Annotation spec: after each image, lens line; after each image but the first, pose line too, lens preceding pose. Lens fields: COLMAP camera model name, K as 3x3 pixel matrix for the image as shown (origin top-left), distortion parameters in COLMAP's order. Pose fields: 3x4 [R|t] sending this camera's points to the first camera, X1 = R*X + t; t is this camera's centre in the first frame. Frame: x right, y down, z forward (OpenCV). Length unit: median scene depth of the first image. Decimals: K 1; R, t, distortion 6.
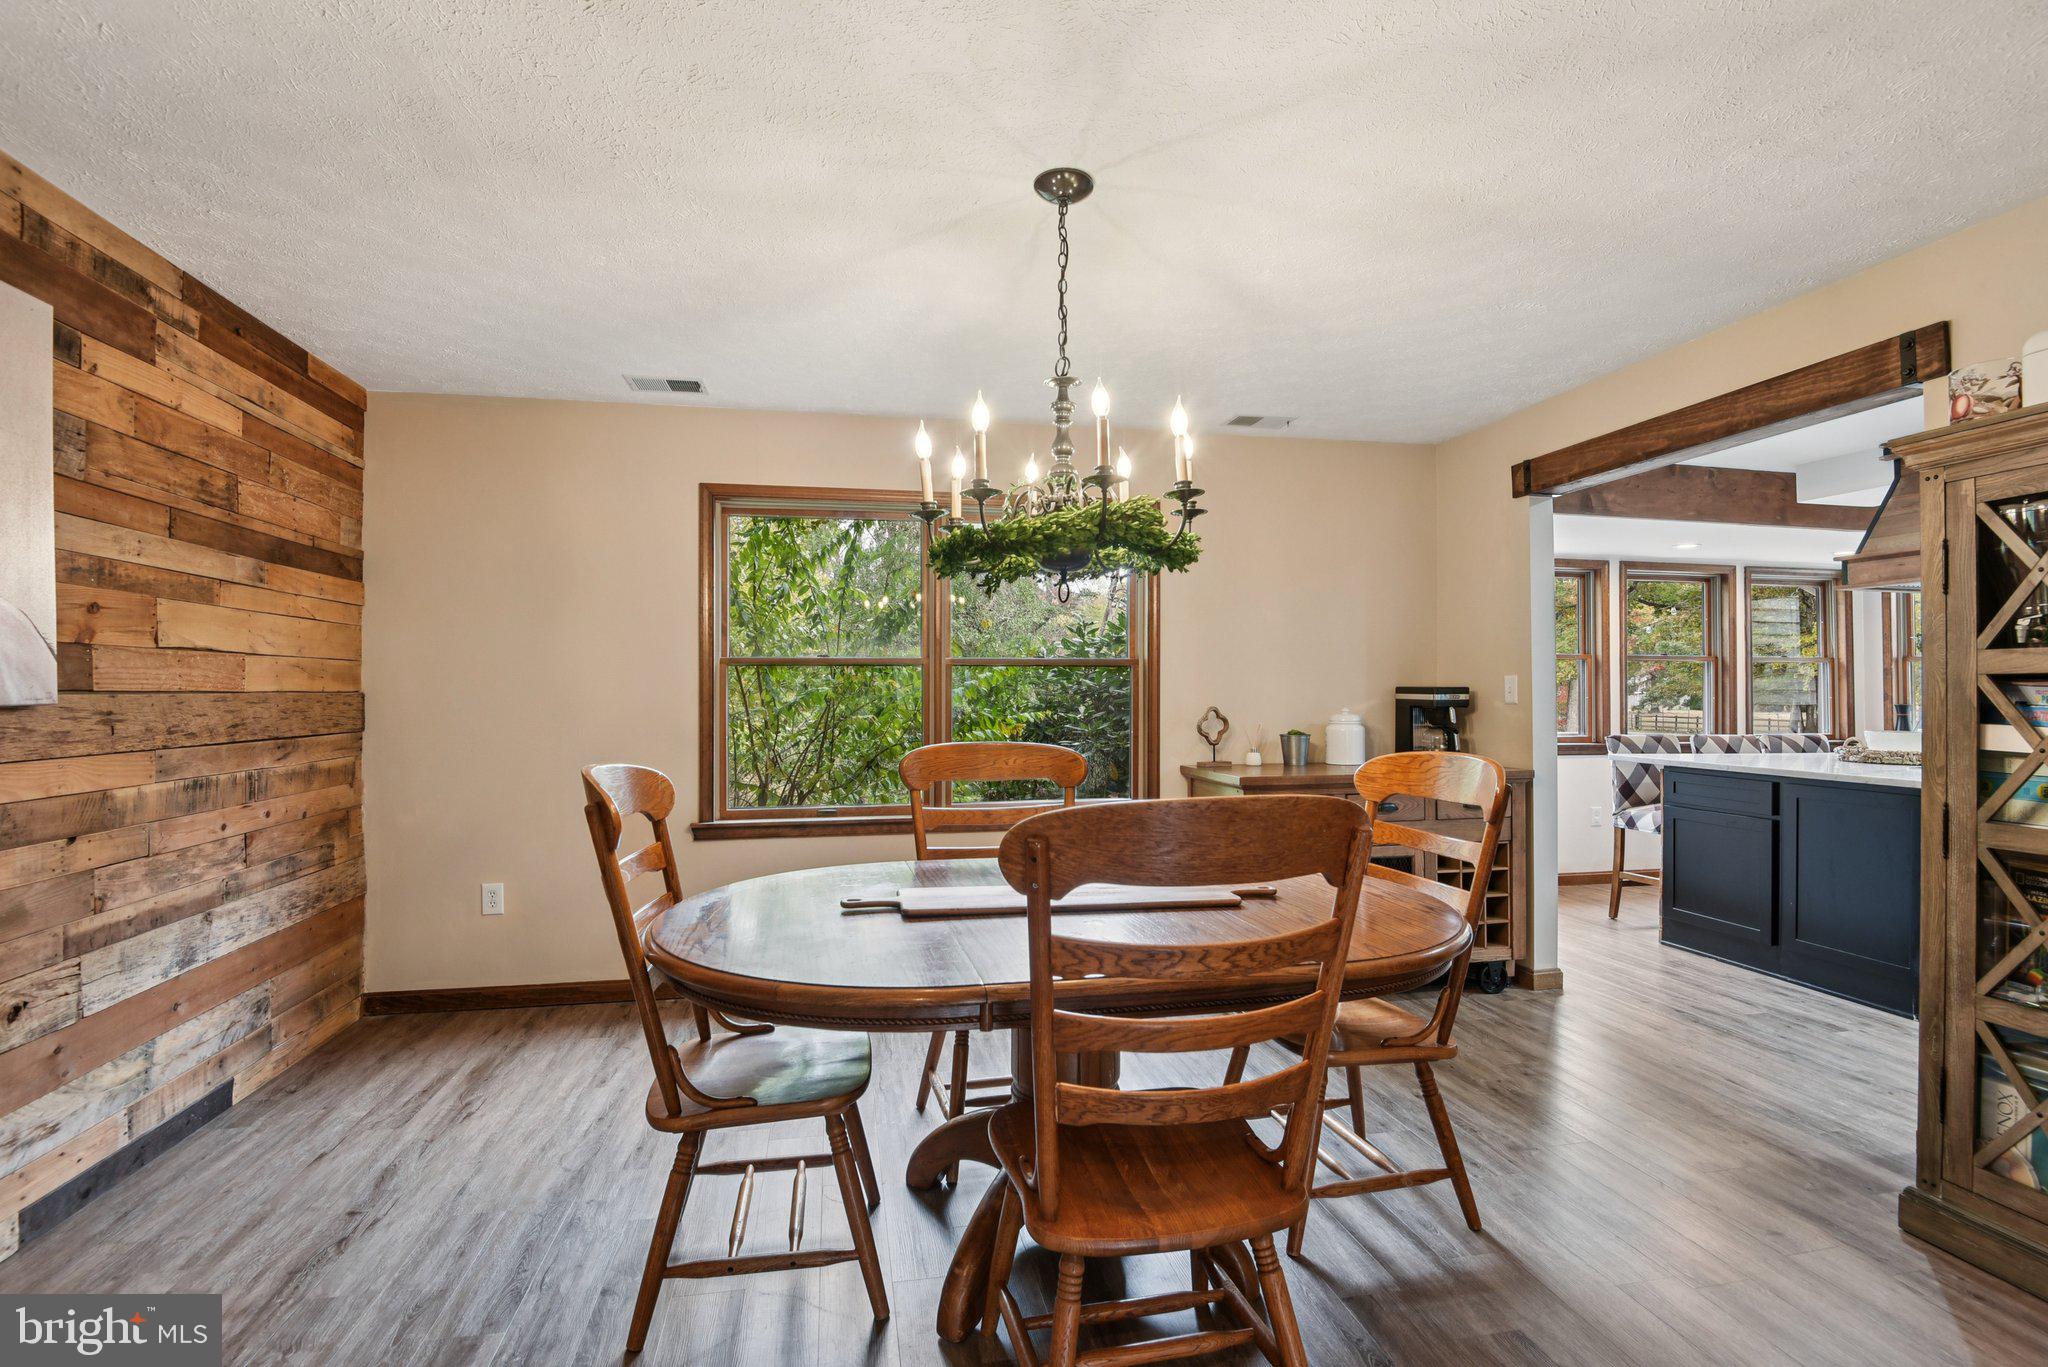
lens RADIAL K [[958.3, 0, 1022.0], [0, 958.3, 683.0], [0, 0, 1]] dist [-0.013279, -0.005241]
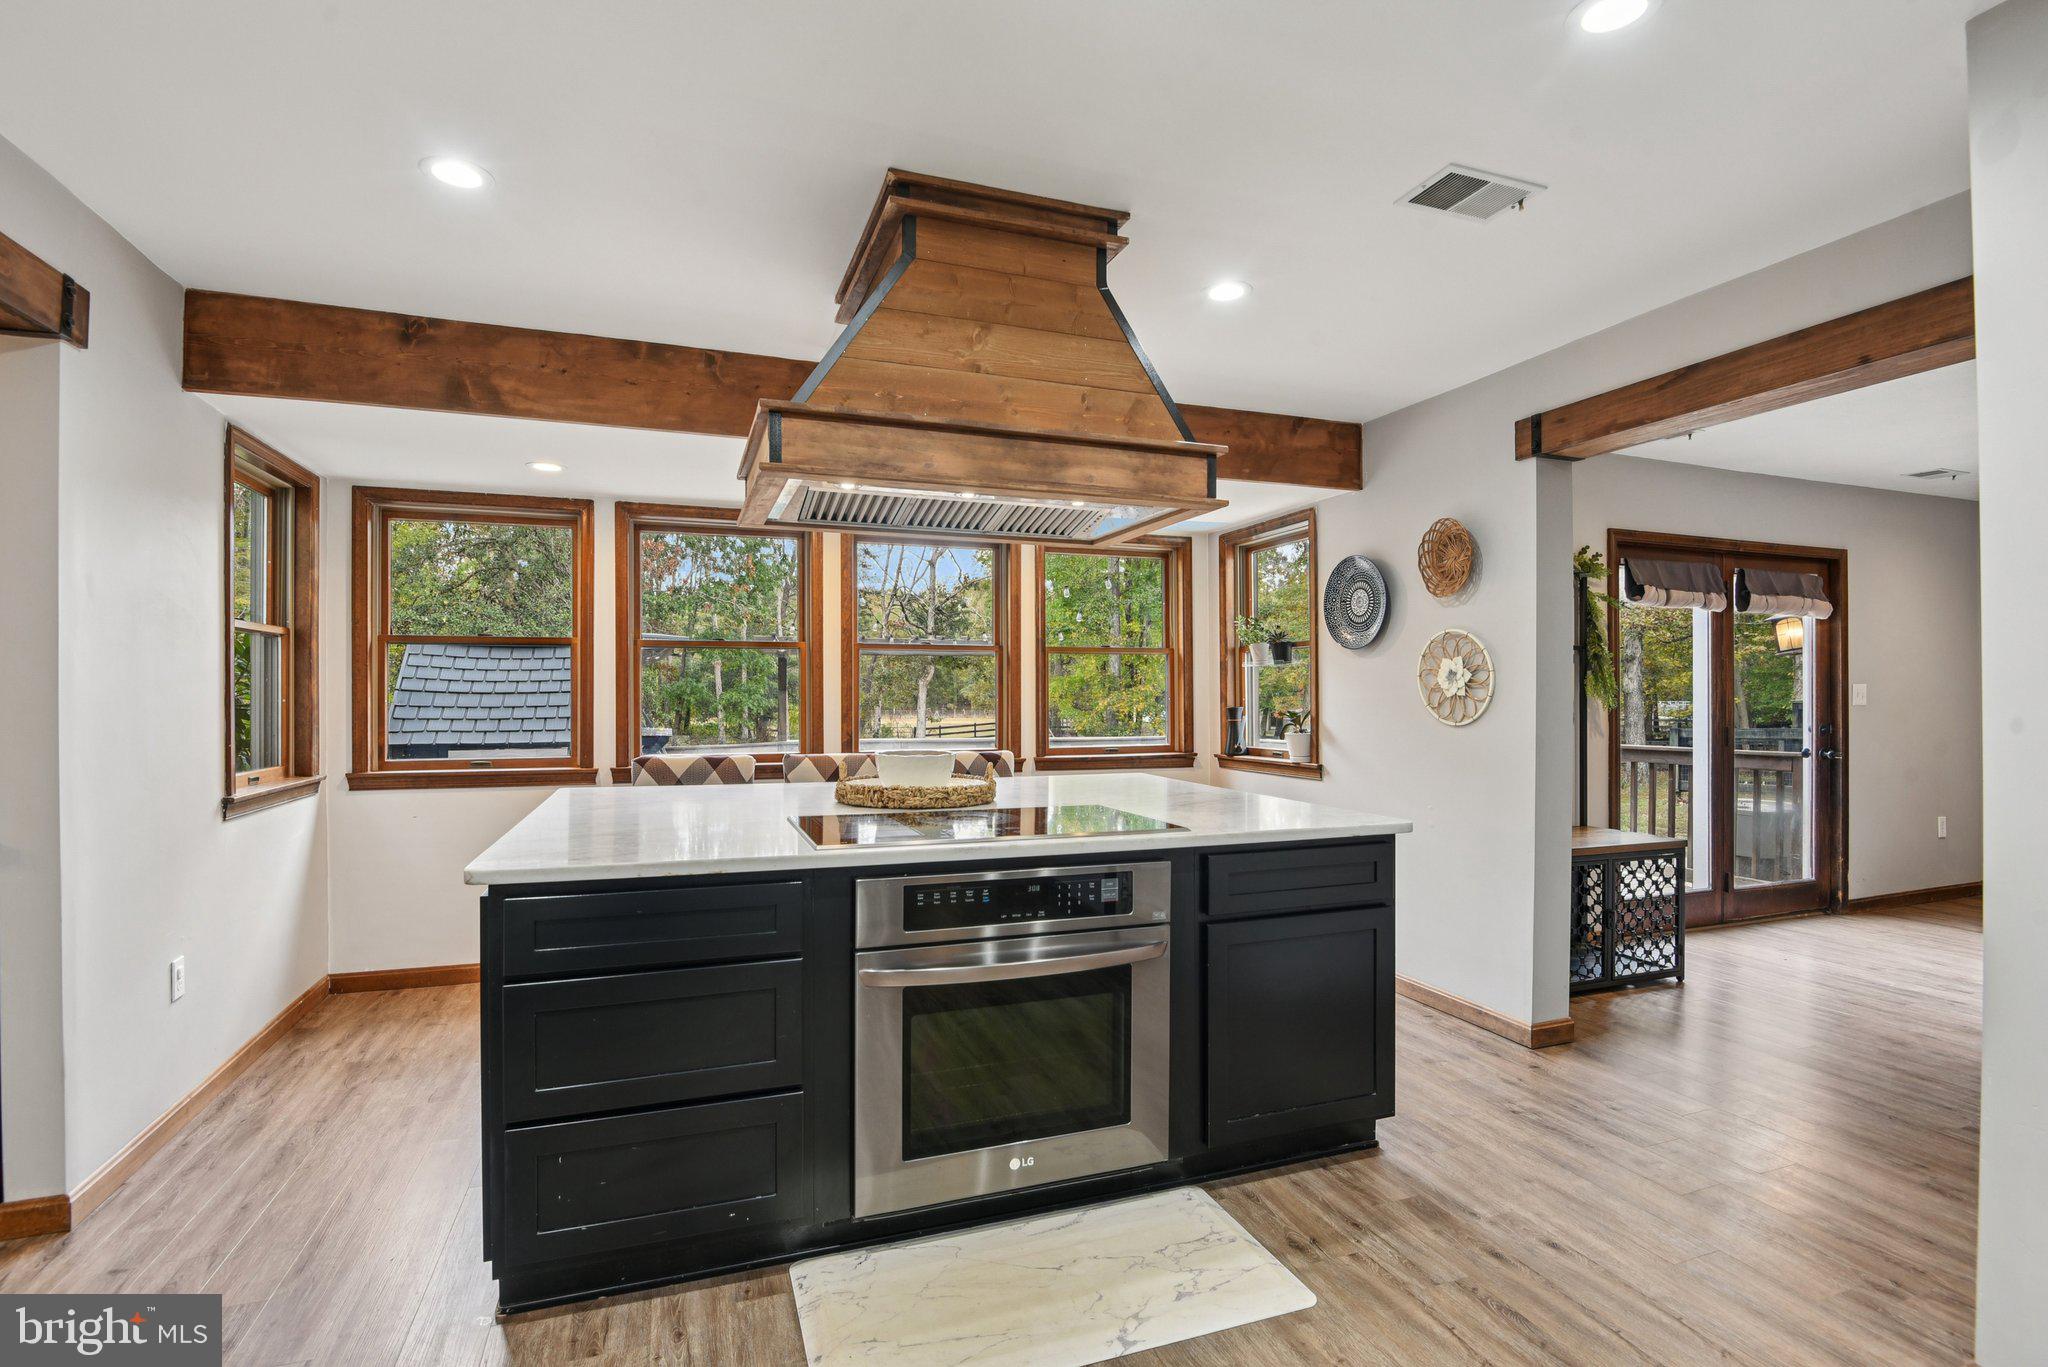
lens RADIAL K [[958.3, 0, 1017.0], [0, 958.3, 689.9], [0, 0, 1]] dist [-0.013279, -0.005241]
pose [[0.989340, 0.000288, 0.145621, 0.834327], [-0.001538, 0.999963, 0.008468, 0.002246], [-0.145613, -0.008602, 0.989304, 0.309116]]
